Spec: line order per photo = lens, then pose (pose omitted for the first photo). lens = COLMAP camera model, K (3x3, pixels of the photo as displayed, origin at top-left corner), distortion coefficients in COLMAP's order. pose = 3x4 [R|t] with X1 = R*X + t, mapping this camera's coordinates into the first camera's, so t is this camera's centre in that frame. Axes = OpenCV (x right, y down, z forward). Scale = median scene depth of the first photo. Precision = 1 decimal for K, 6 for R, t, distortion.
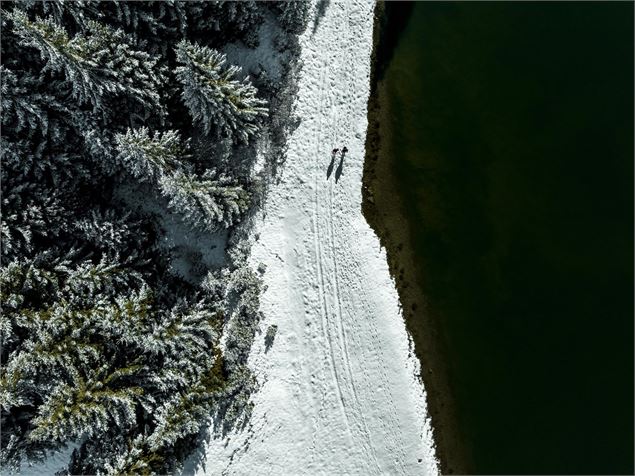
lens RADIAL K [[445.2, 0, 317.5], [0, 445.2, 238.0], [0, 0, 1]] dist [-0.038006, 0.010021]
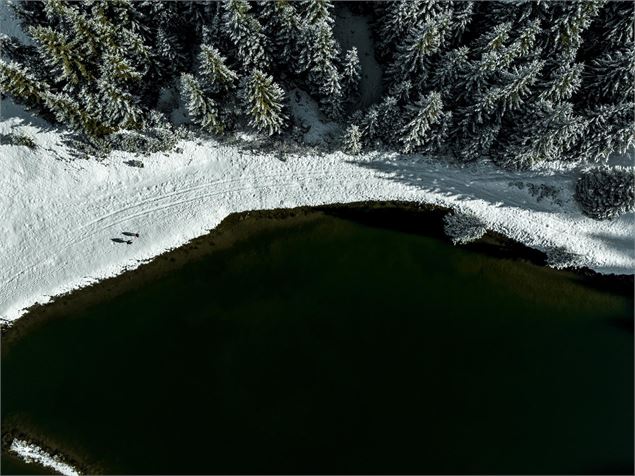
lens RADIAL K [[445.2, 0, 317.5], [0, 445.2, 238.0], [0, 0, 1]] dist [-0.038006, 0.010021]
pose [[0.155716, 0.987790, -0.004898, 0.254182], [-0.987801, 0.155706, -0.002263, -0.355602], [-0.001472, 0.005191, 0.999985, -0.501113]]
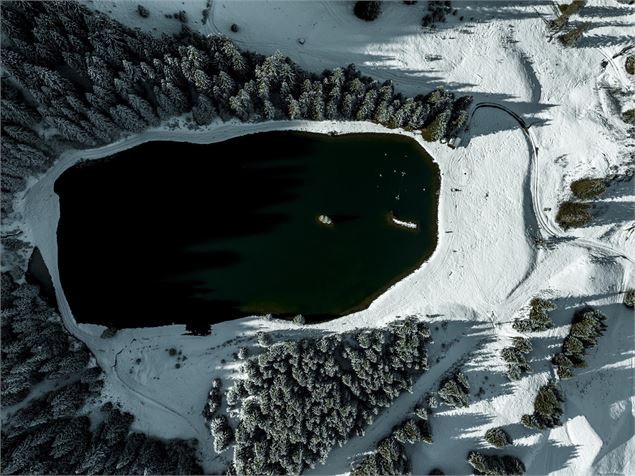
lens RADIAL K [[445.2, 0, 317.5], [0, 445.2, 238.0], [0, 0, 1]] dist [-0.038006, 0.010021]
pose [[-0.369107, -0.929093, 0.023366, 1.002812], [0.929190, -0.368395, 0.029842, -0.474189], [-0.019118, 0.032726, 0.999282, -4.290863]]
